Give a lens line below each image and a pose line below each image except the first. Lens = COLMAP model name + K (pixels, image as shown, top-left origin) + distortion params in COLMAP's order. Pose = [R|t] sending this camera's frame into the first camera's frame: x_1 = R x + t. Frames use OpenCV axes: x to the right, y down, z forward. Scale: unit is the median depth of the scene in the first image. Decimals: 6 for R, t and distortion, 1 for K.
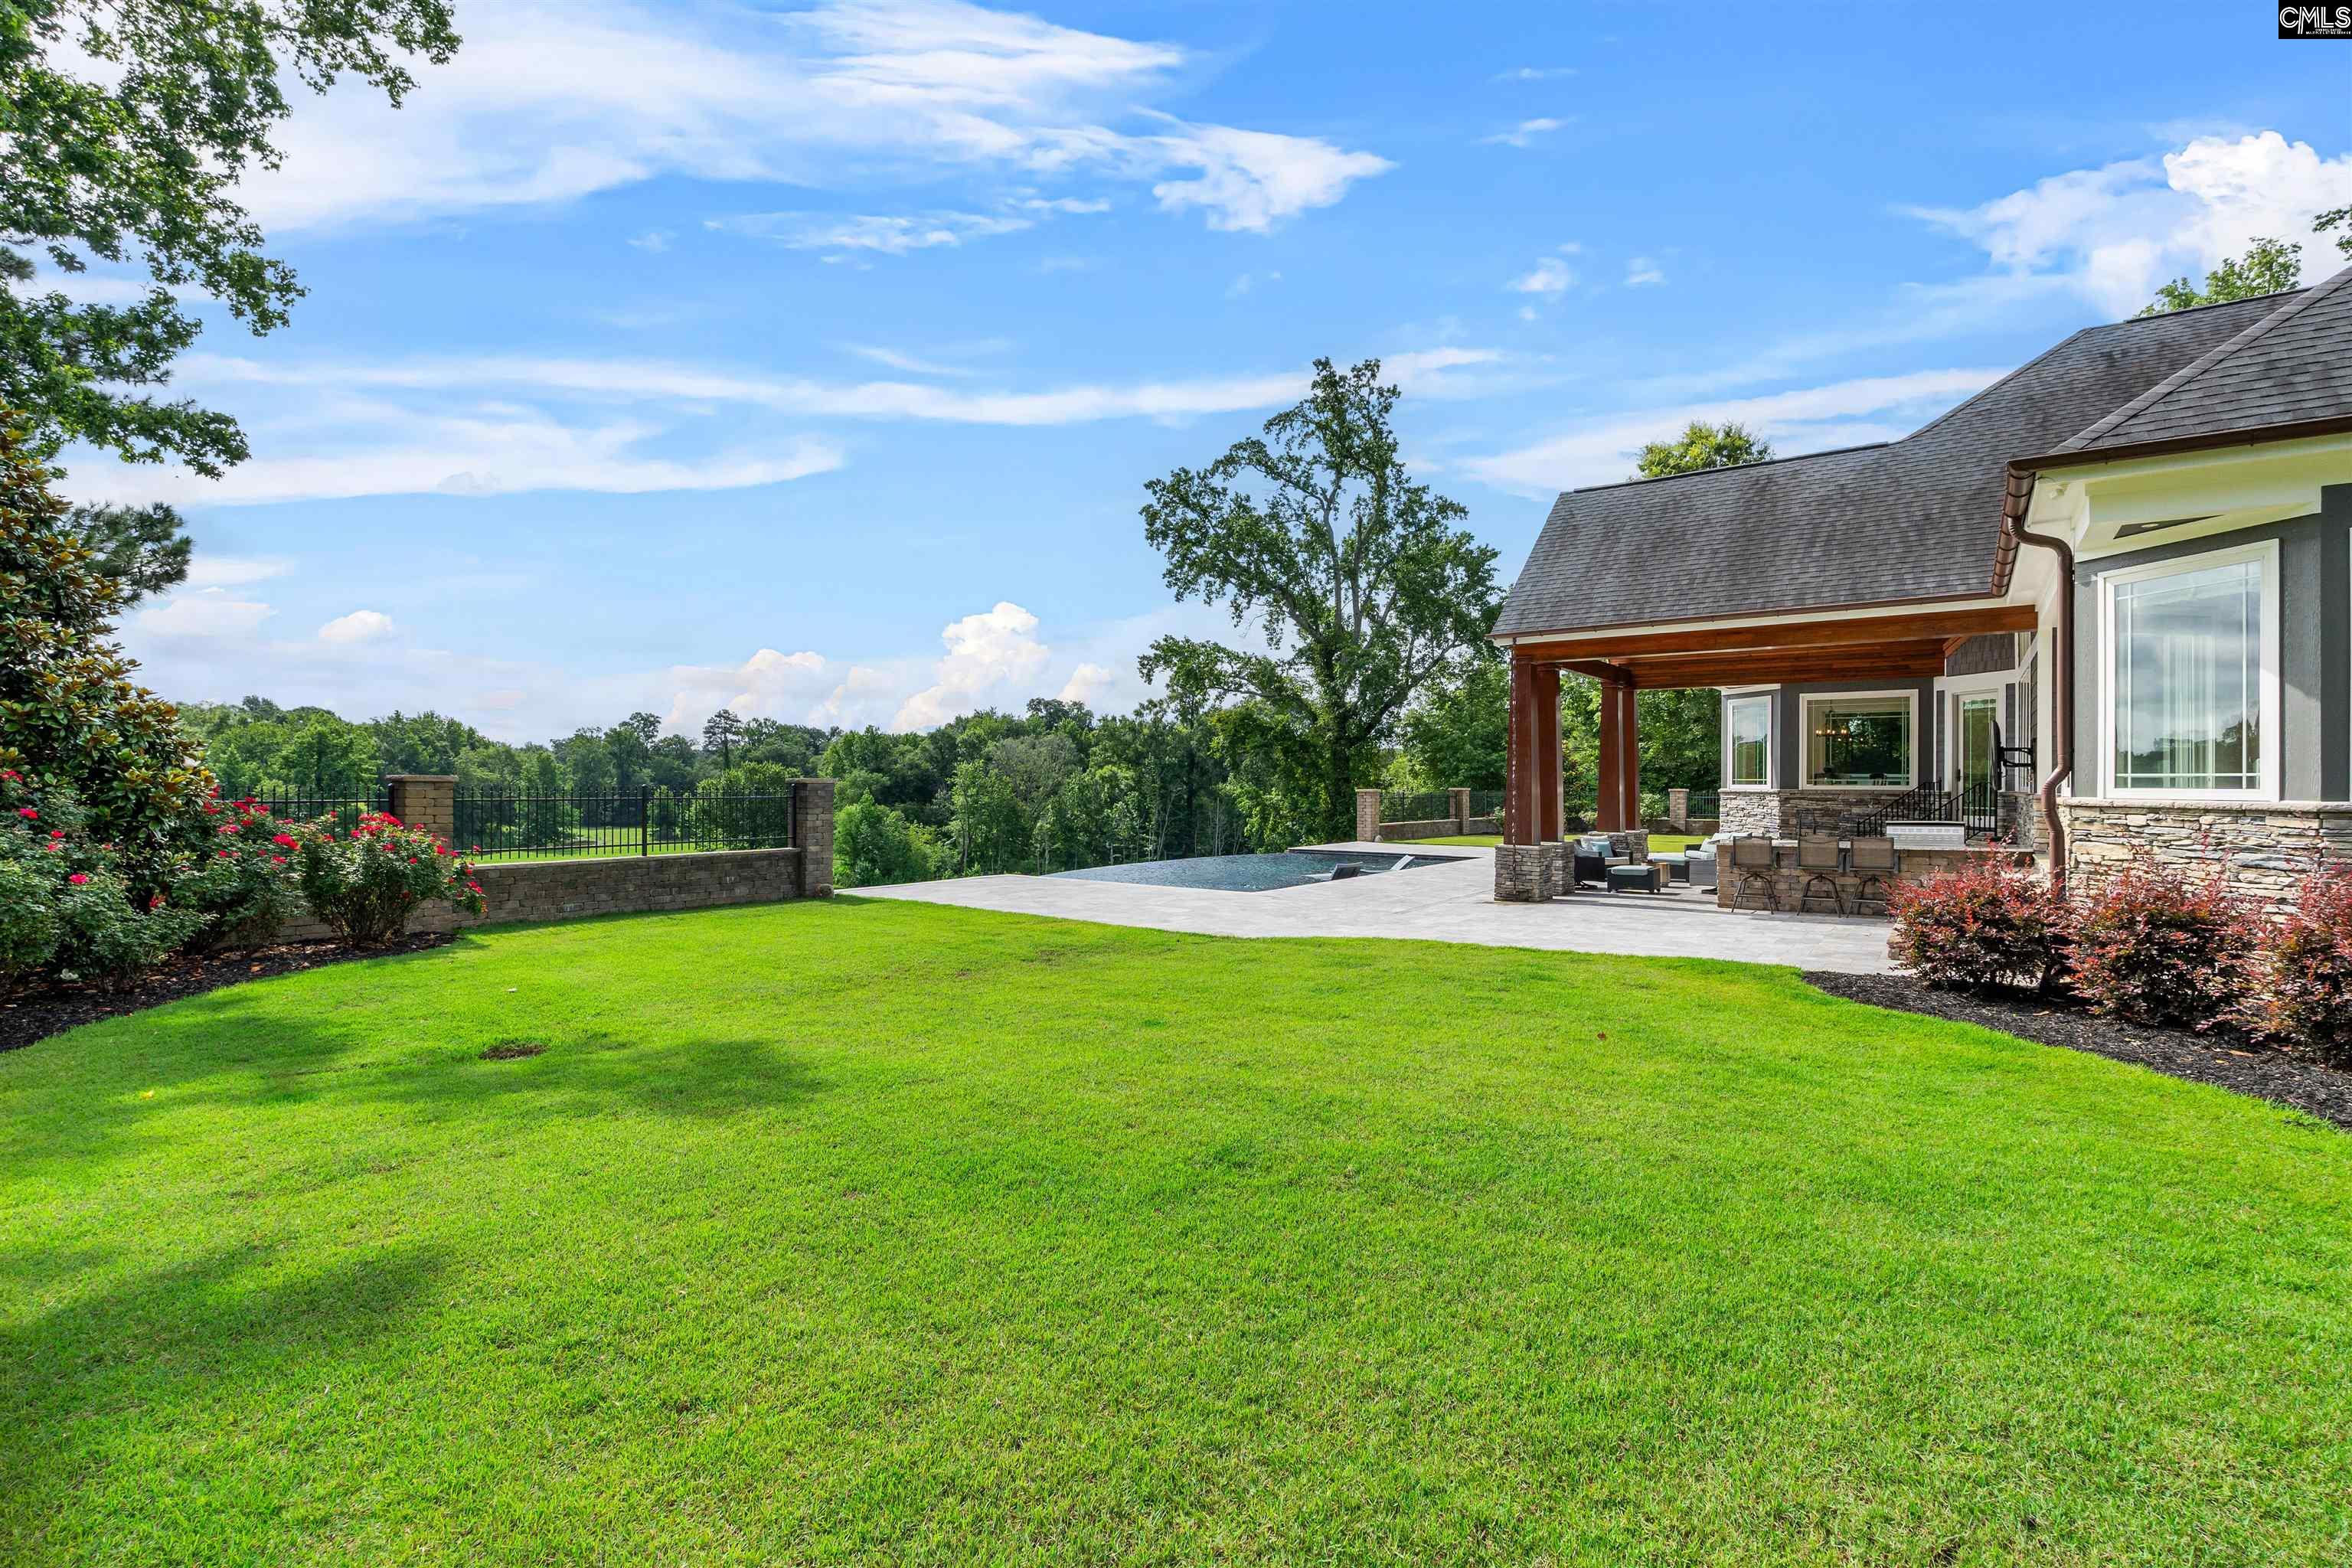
lens RADIAL K [[1090.8, 0, 1176.0], [0, 1090.8, 784.0], [0, 0, 1]] dist [-0.002304, -0.000706]
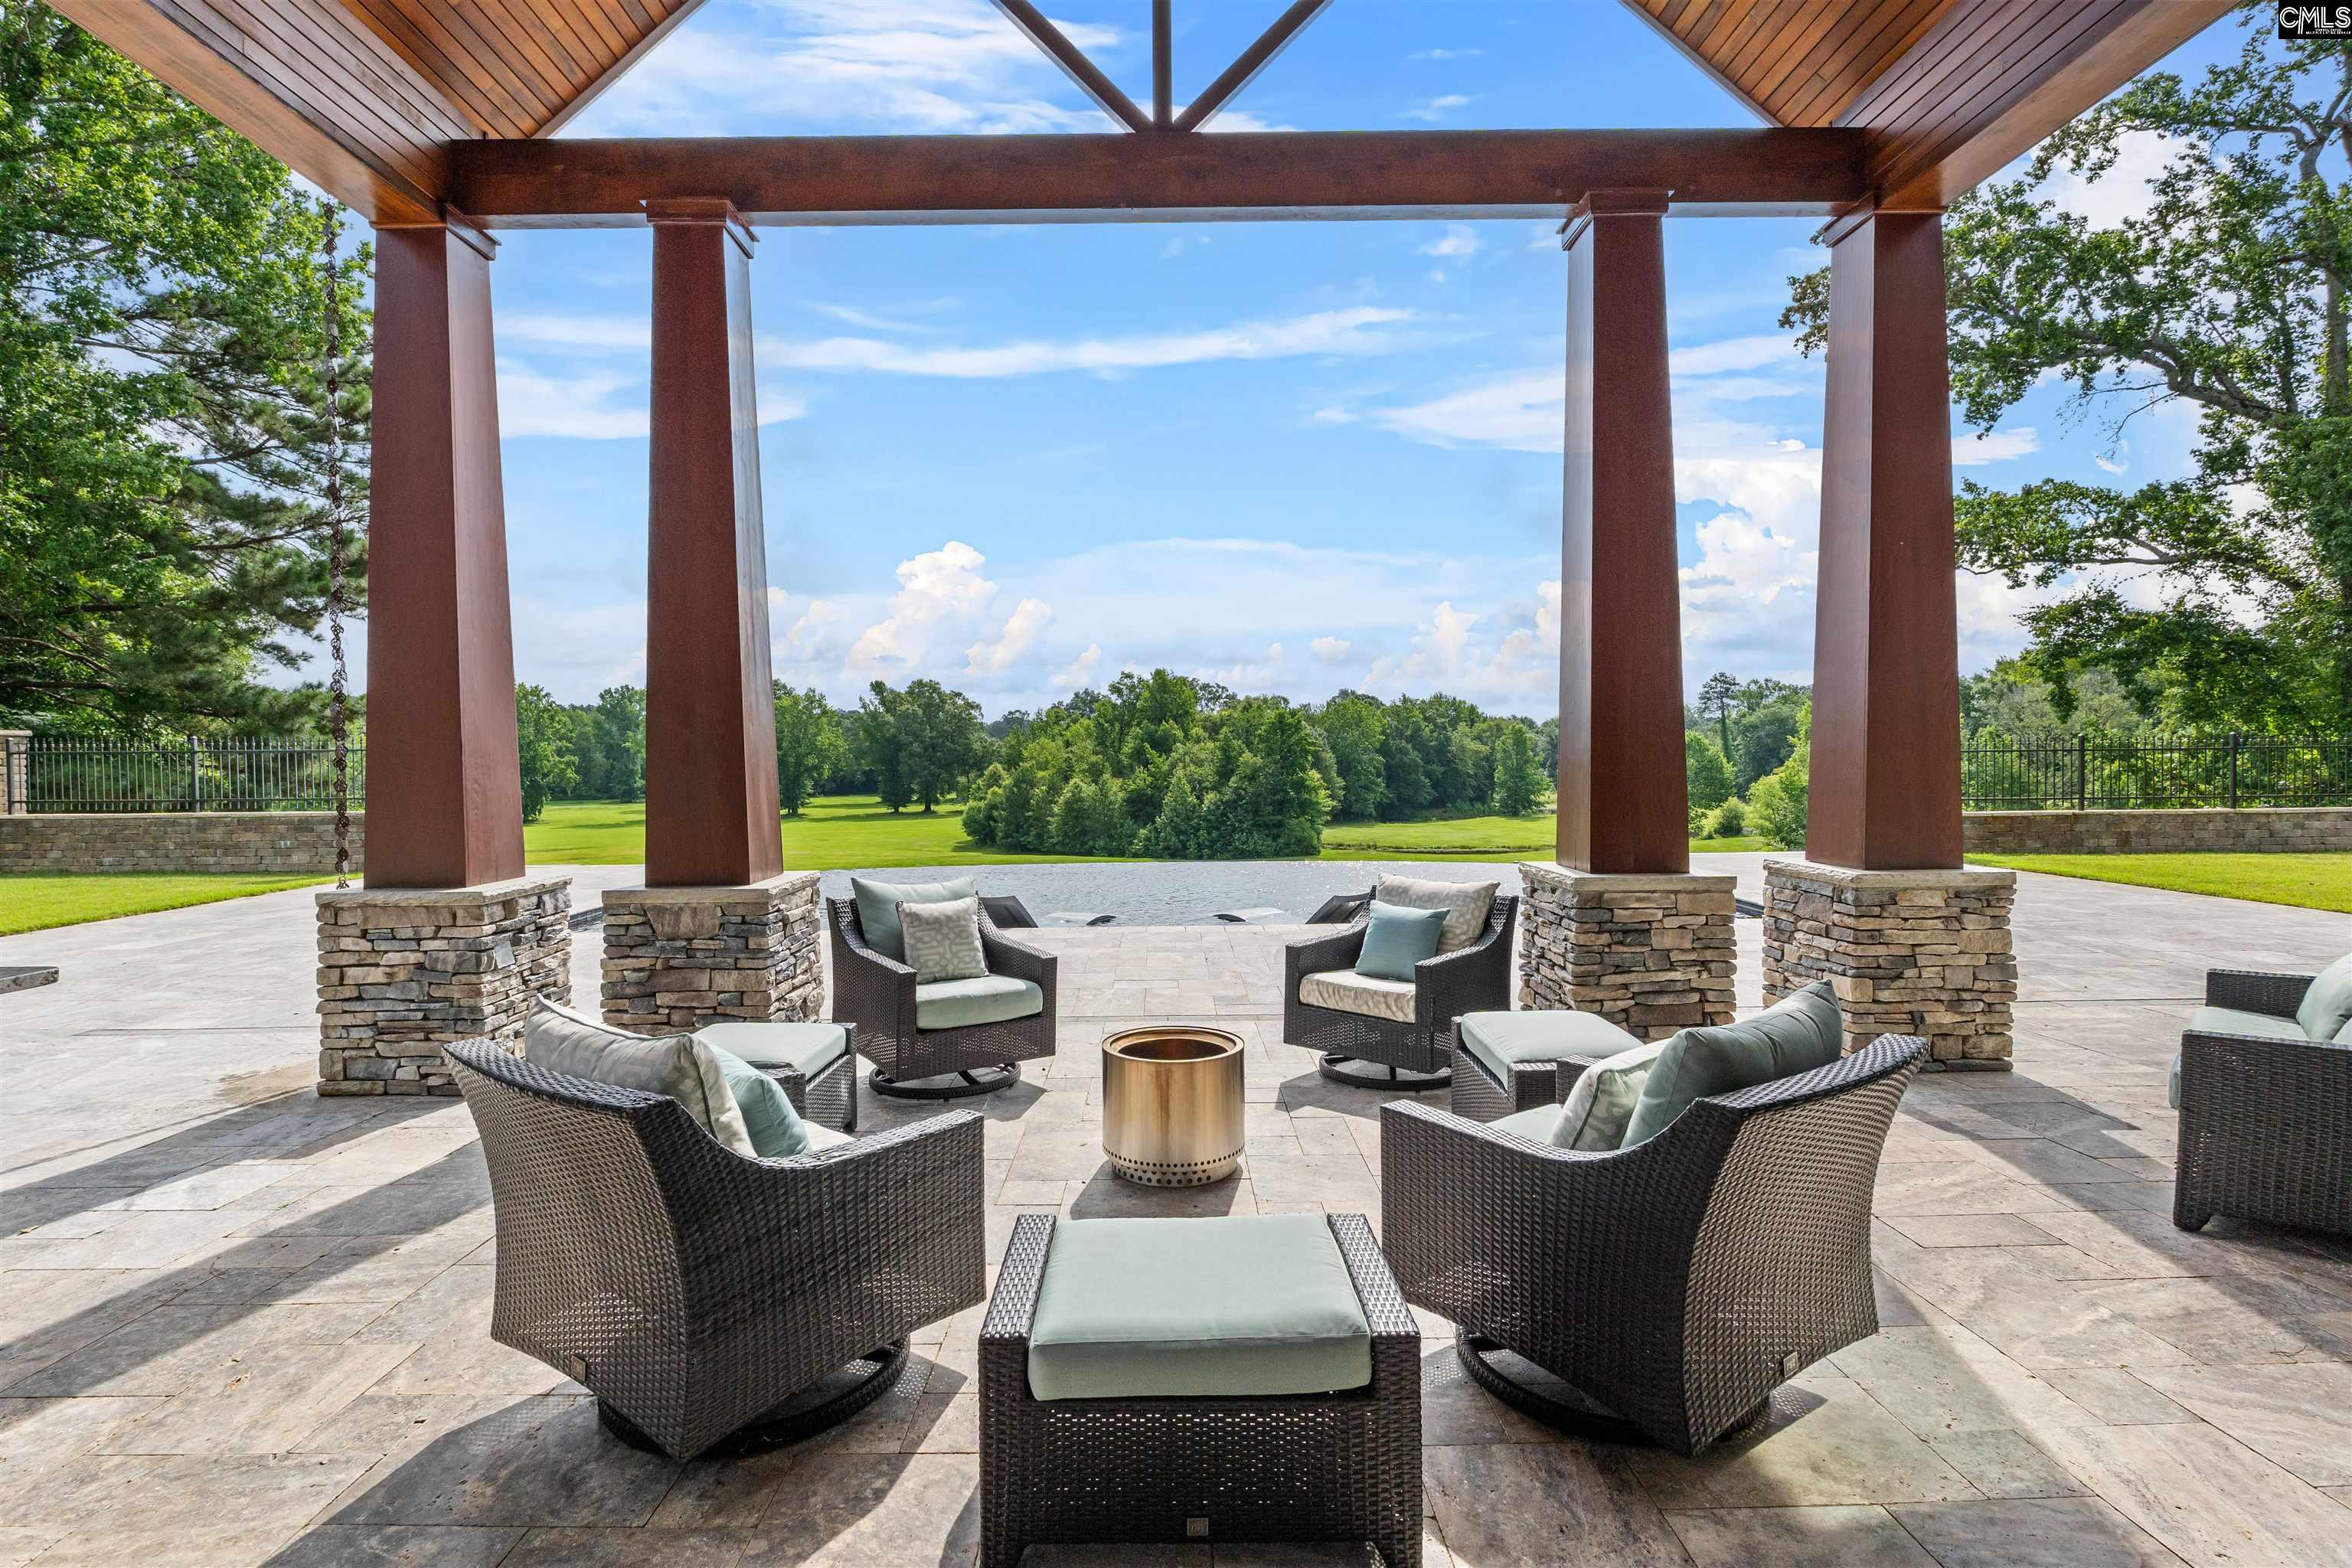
lens RADIAL K [[1090.8, 0, 1176.0], [0, 1090.8, 784.0], [0, 0, 1]] dist [-0.002304, -0.000706]
pose [[0.599383, 0.010372, -0.800395, 0.216205], [0.010595, 0.999726, 0.020889, 0.008437], [0.800392, -0.021000, 0.599109, 0.311338]]
